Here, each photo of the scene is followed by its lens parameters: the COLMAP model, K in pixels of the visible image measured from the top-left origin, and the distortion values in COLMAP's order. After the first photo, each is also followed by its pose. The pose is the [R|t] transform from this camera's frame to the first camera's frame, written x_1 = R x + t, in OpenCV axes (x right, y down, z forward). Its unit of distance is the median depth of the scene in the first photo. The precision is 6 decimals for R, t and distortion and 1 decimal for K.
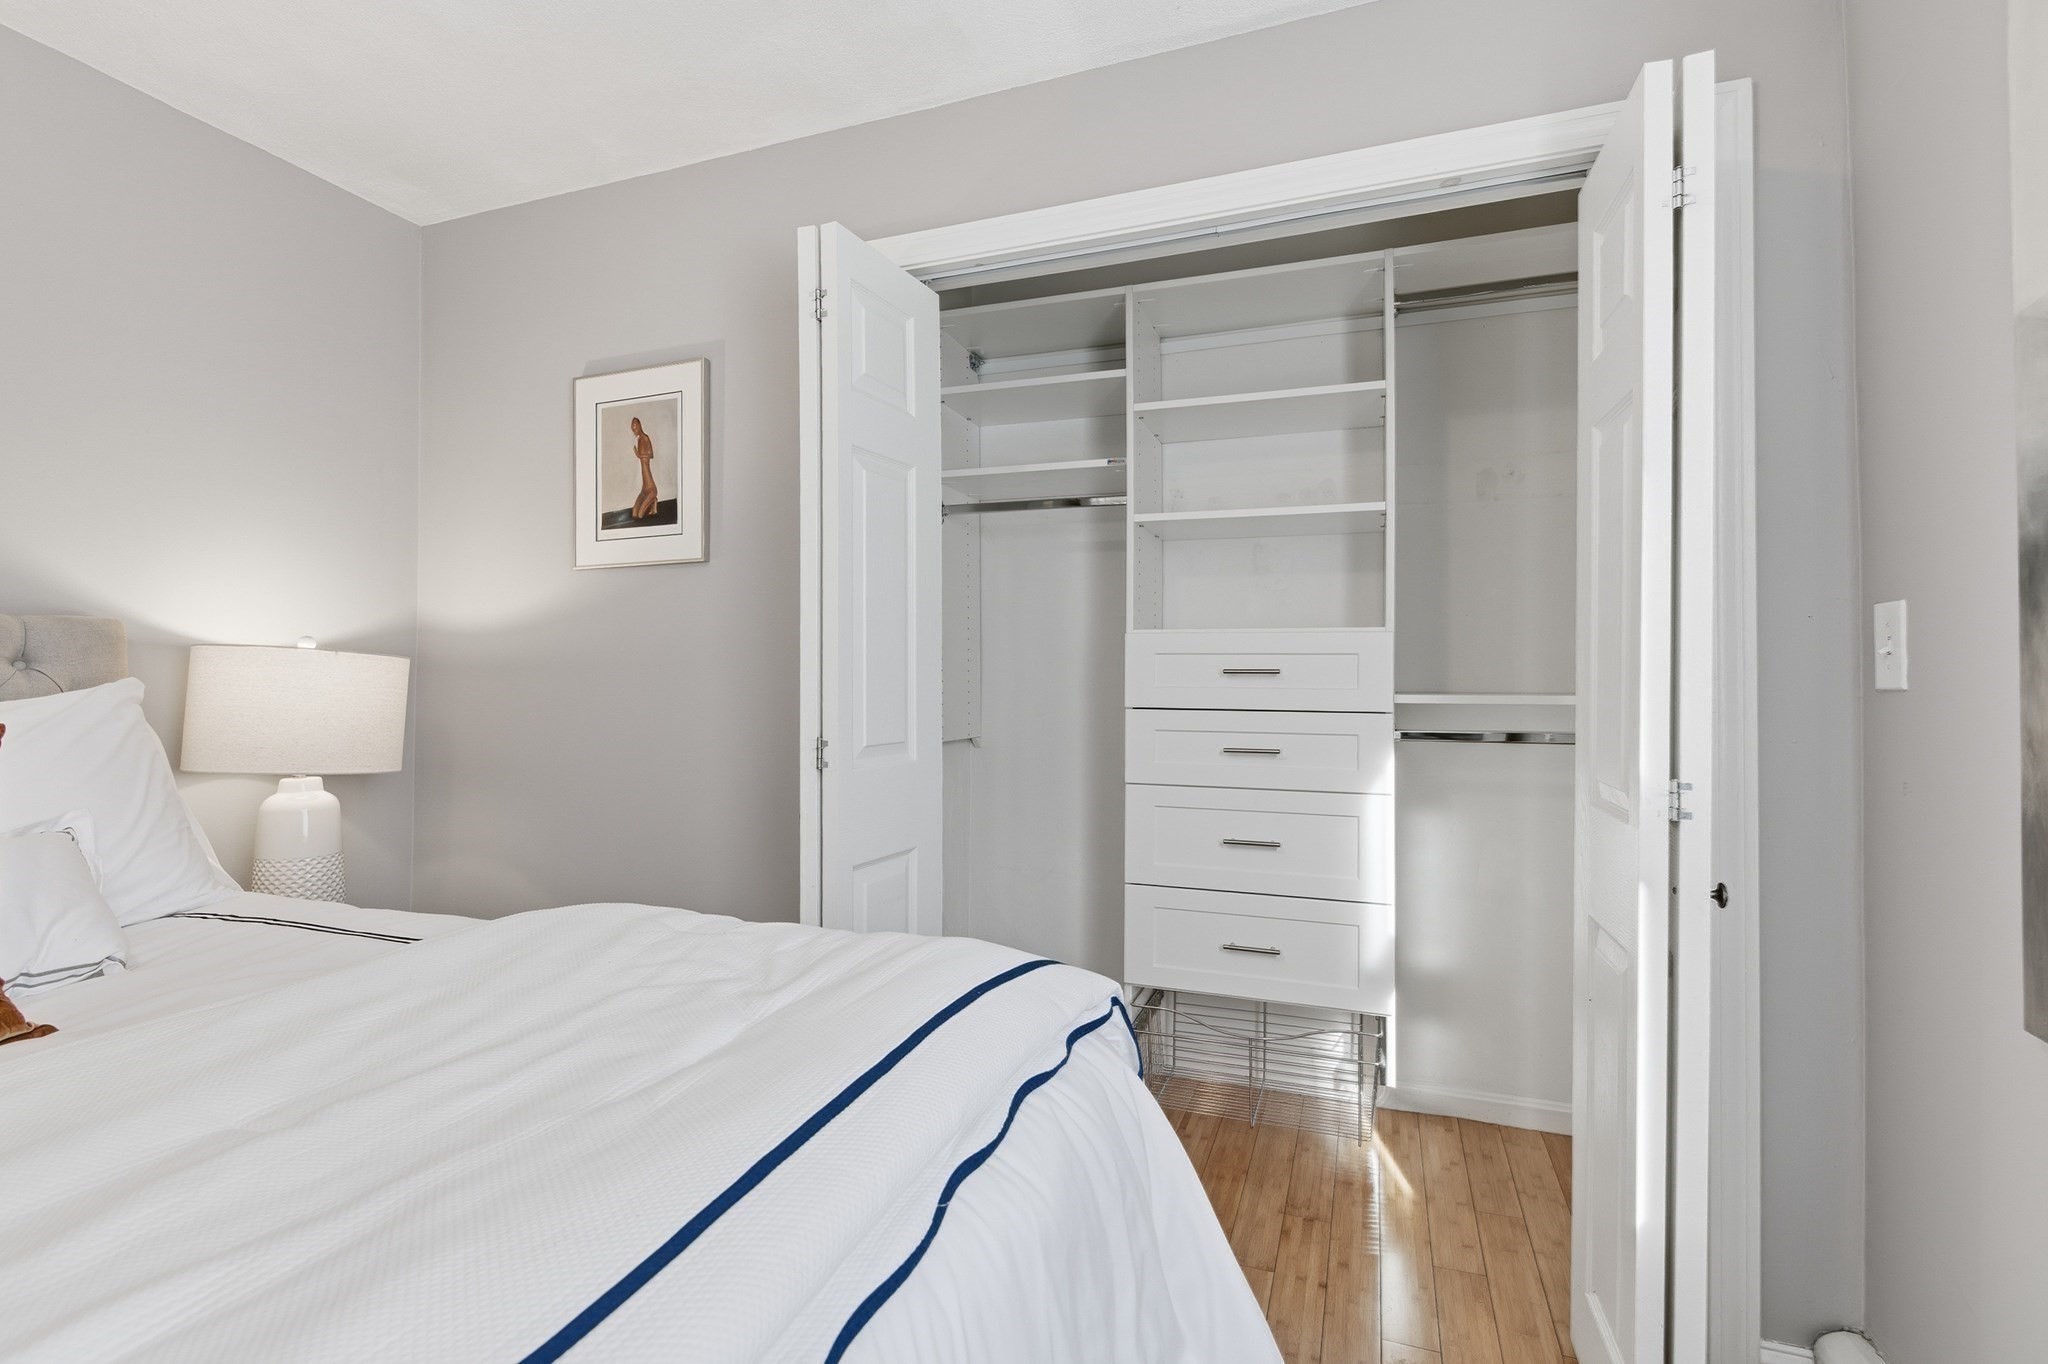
lens RADIAL K [[952.9, 0, 1038.2], [0, 952.9, 688.6], [0, 0, 1]] dist [0.004866, 0.001036]
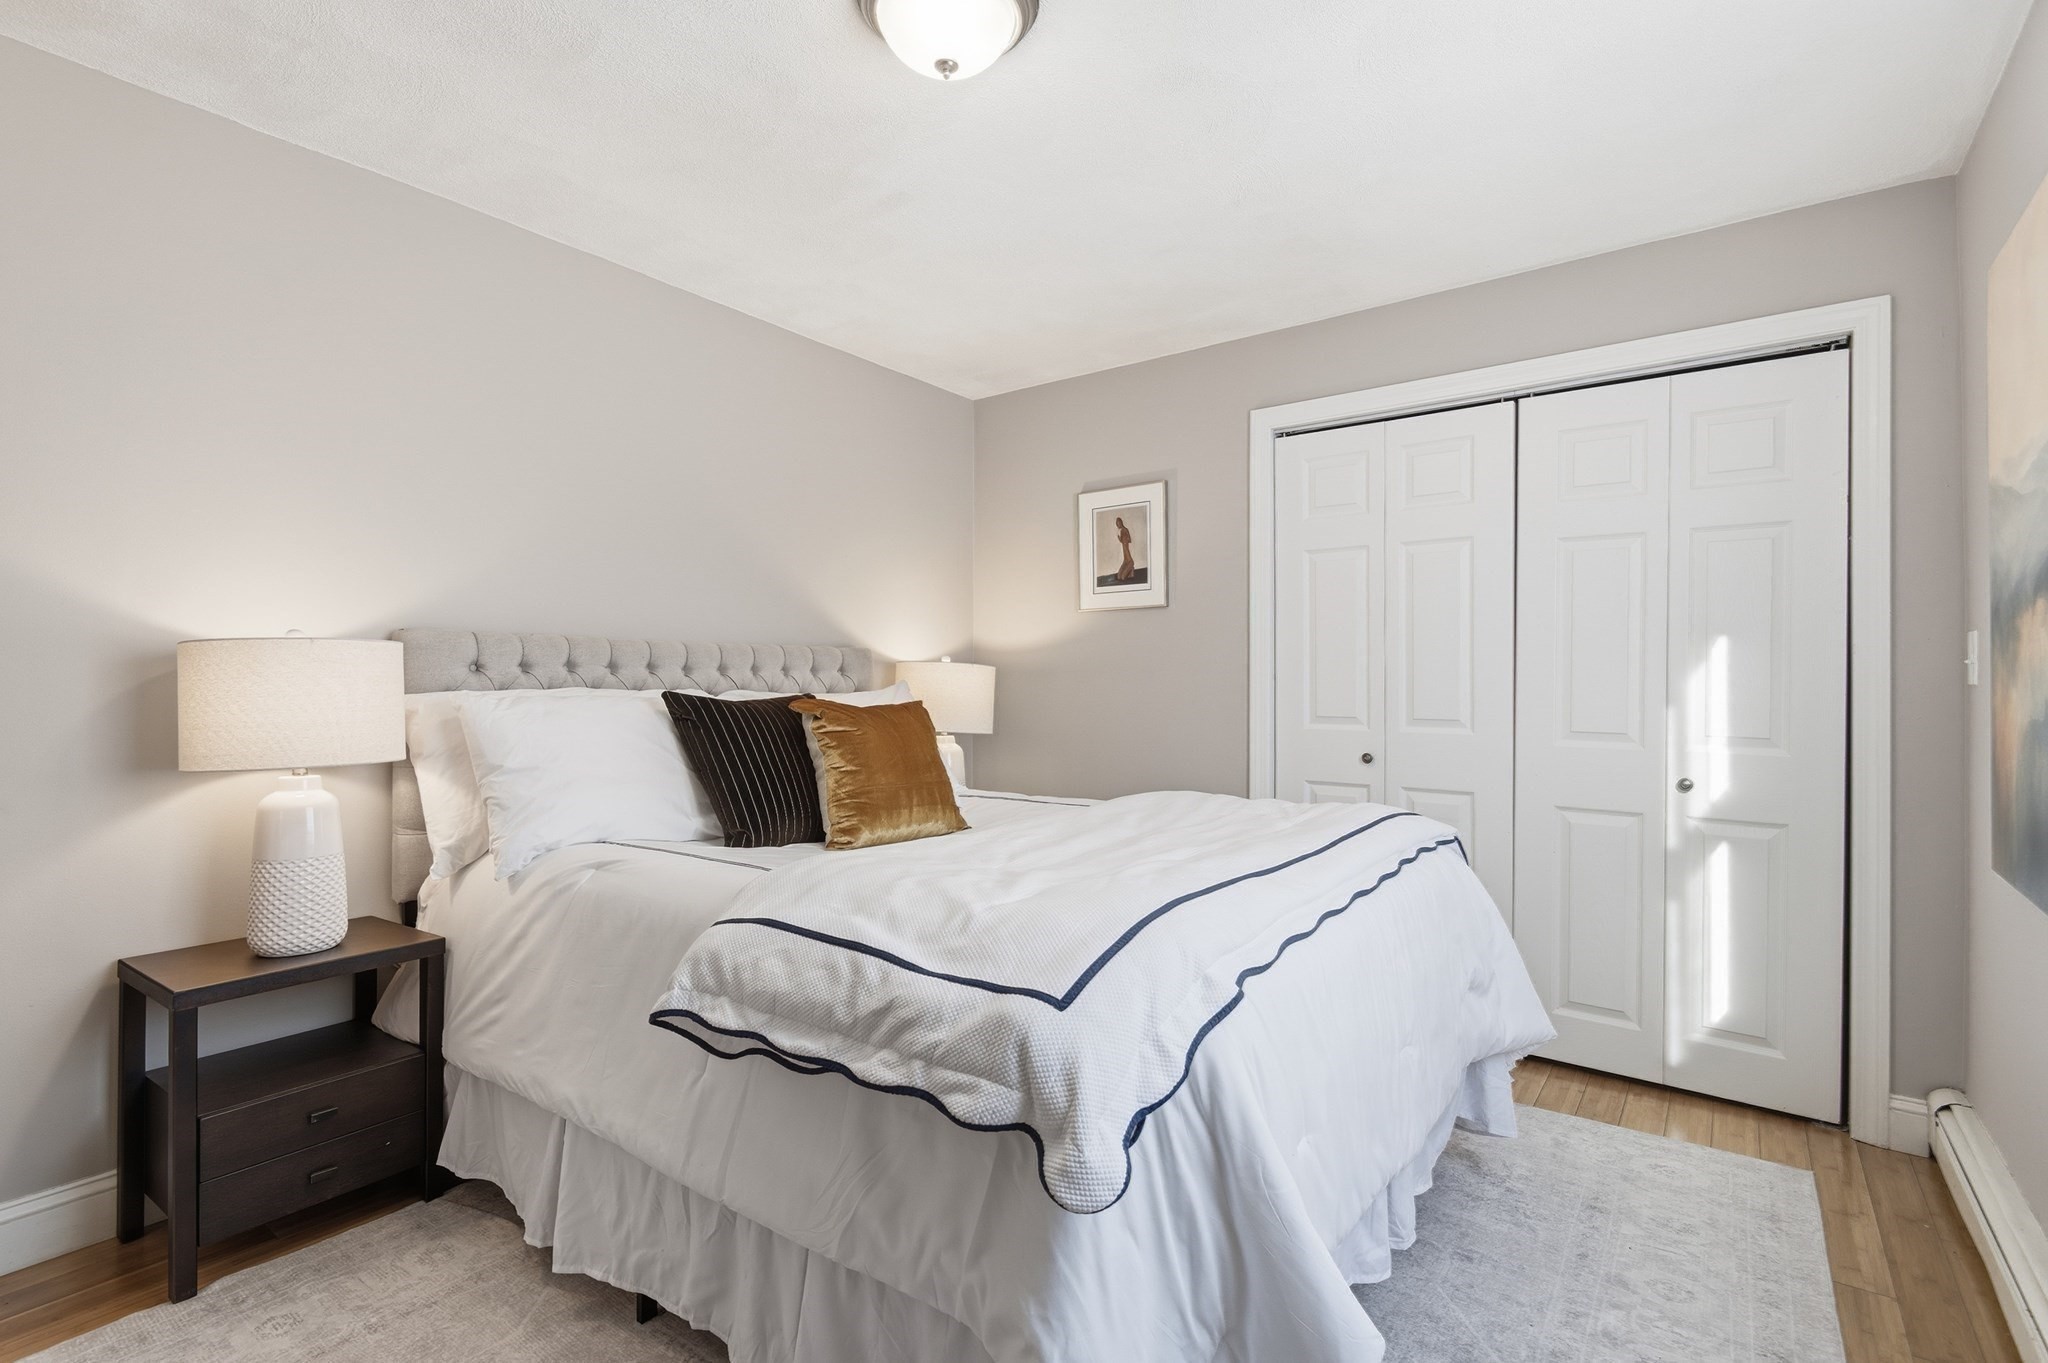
lens RADIAL K [[952.9, 0, 1040.6], [0, 952.9, 682.7], [0, 0, 1]] dist [0.004866, 0.001036]
pose [[0.961309, -0.000096, -0.275474, -0.105282], [-0.000971, 0.999993, -0.003739, 0.002066], [0.275472, 0.003862, 0.961301, -0.591015]]
